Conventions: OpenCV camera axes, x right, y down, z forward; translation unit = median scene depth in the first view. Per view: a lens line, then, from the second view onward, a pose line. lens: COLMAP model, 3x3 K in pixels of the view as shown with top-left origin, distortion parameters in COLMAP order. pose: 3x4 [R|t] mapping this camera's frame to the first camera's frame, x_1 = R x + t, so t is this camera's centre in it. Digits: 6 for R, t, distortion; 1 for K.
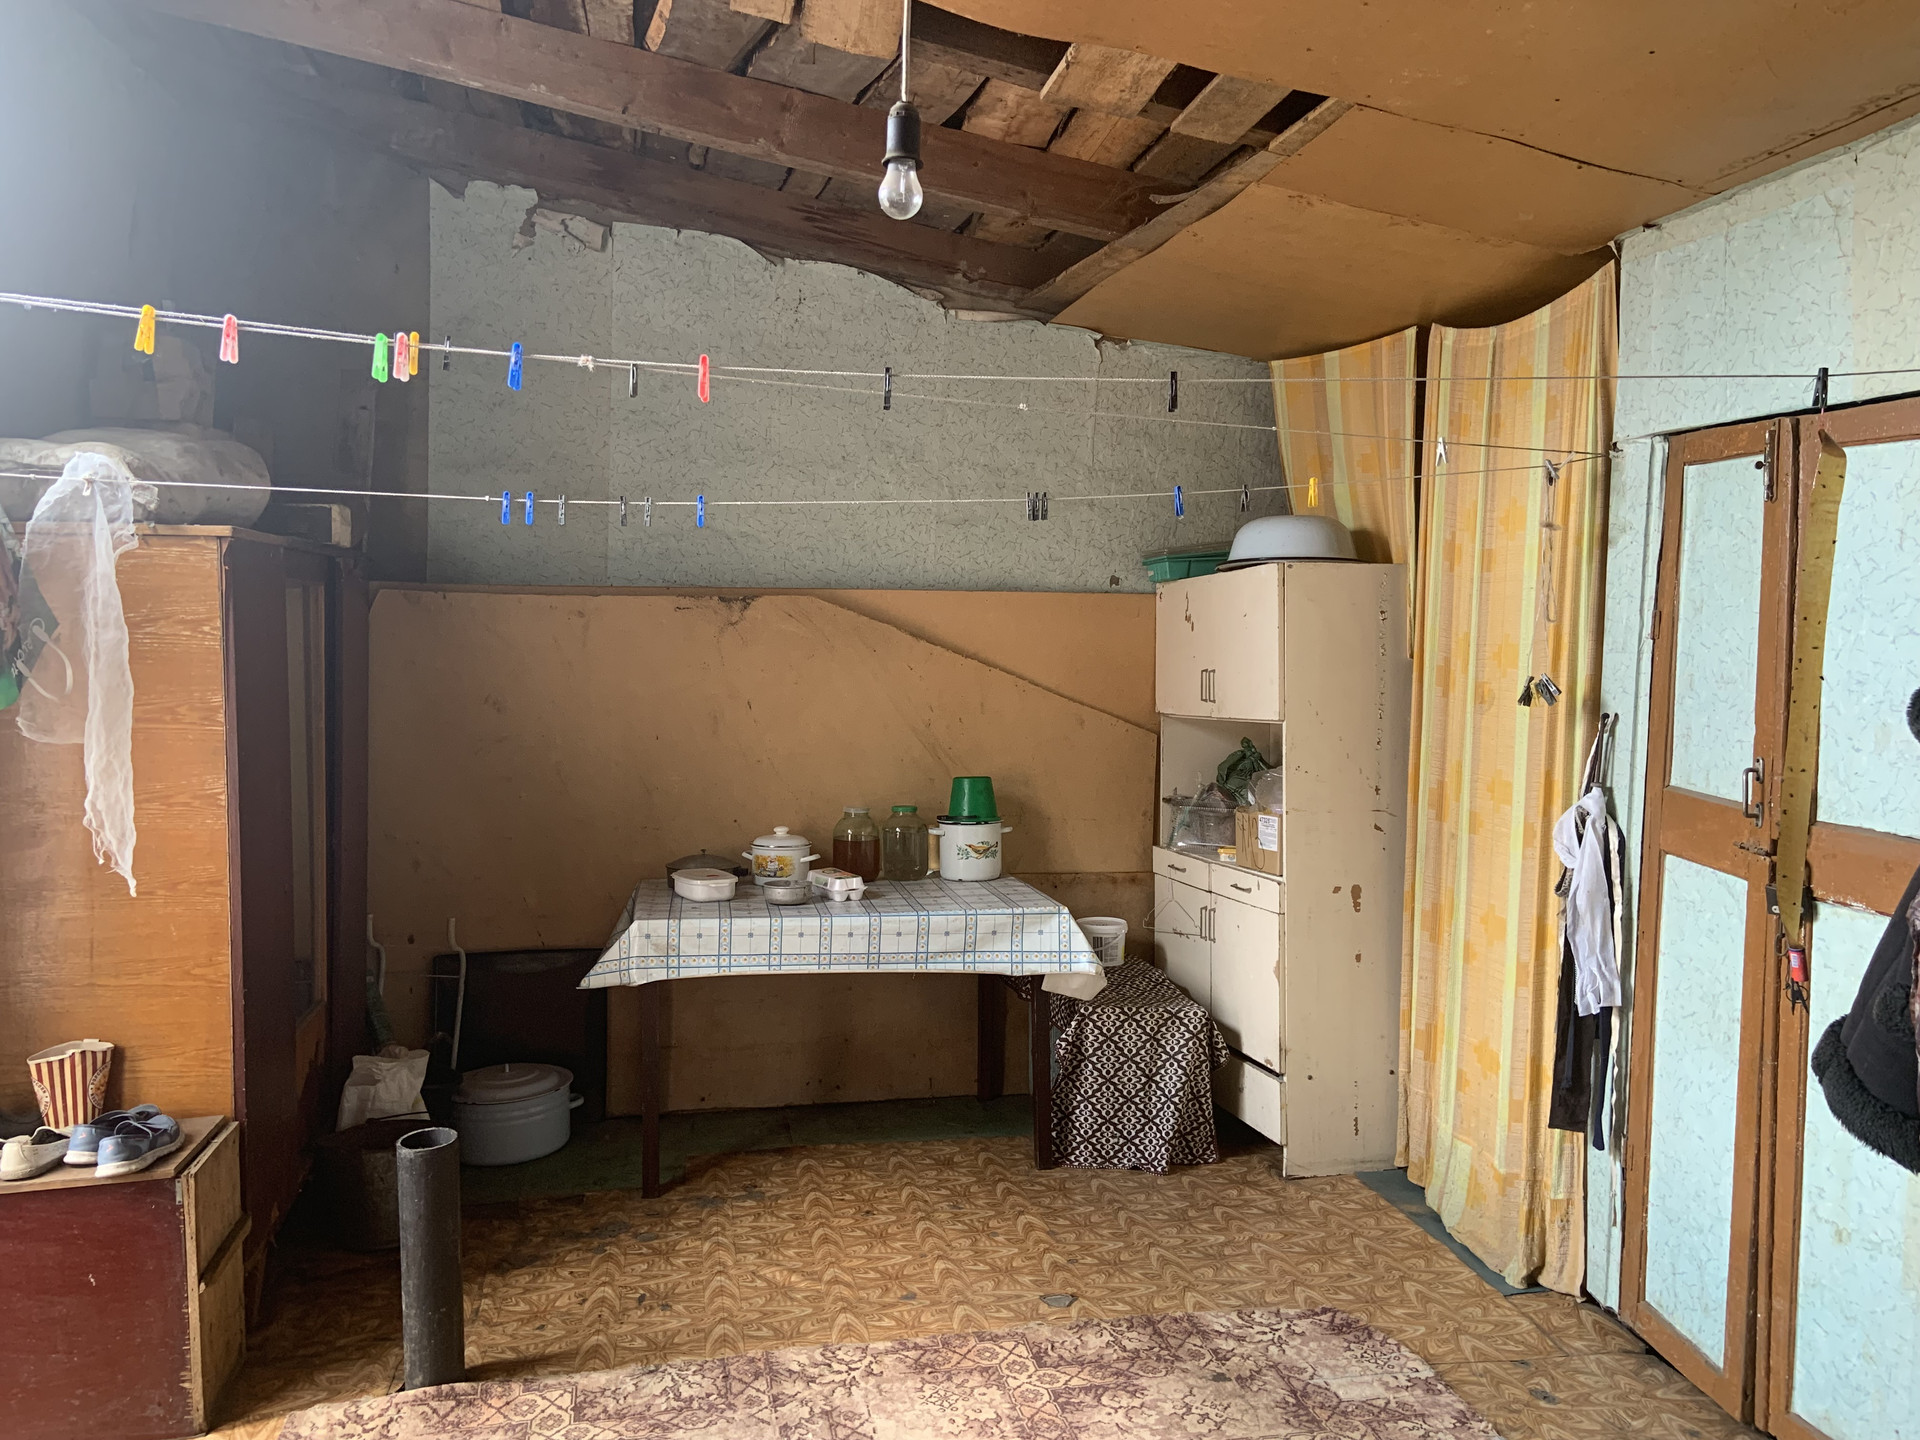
lens RADIAL K [[1446.4, 0, 943.2], [0, 1446.4, 724.5], [0, 0, 1]] dist [0.115807, -0.143352]
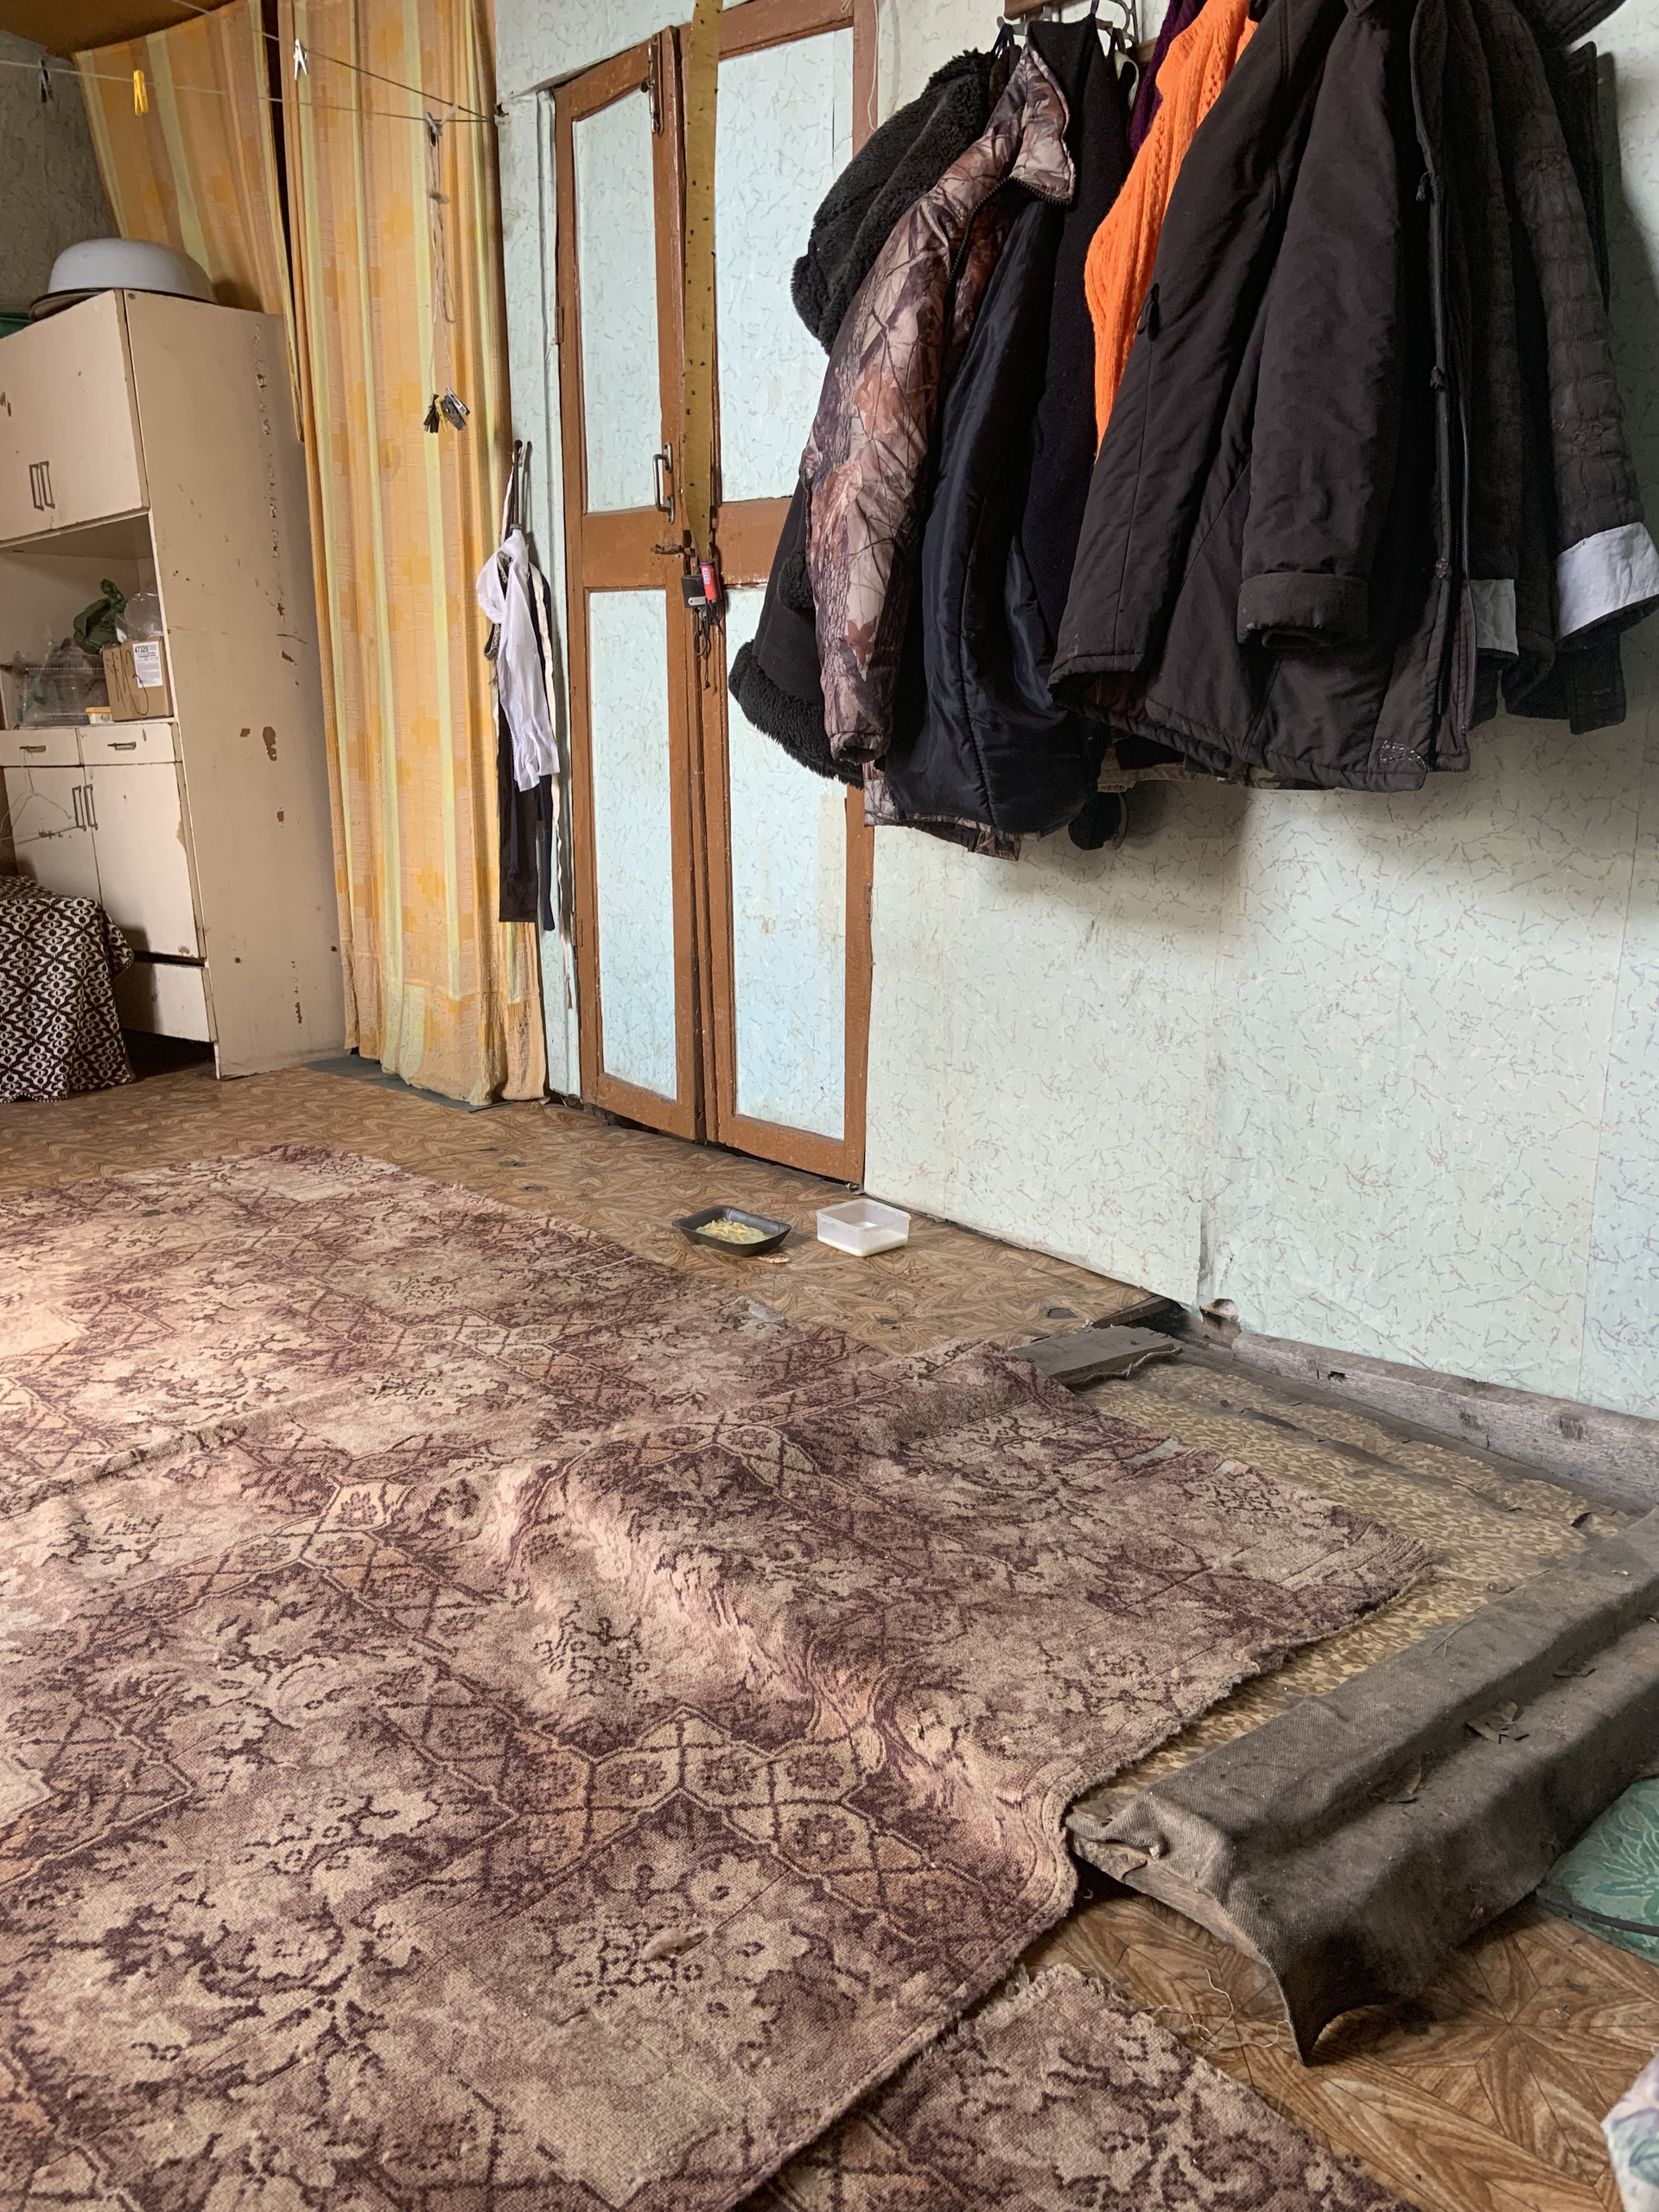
lens RADIAL K [[1666.3, 0, 841.7], [0, 1666.3, 1091.2], [0, 0, 1]] dist [0.115807, -0.143352]
pose [[0.826147, -0.143536, 0.544866, -0.003039], [0.043184, 0.980294, 0.192765, 0.186066], [-0.561797, -0.135723, 0.816066, 0.000170]]
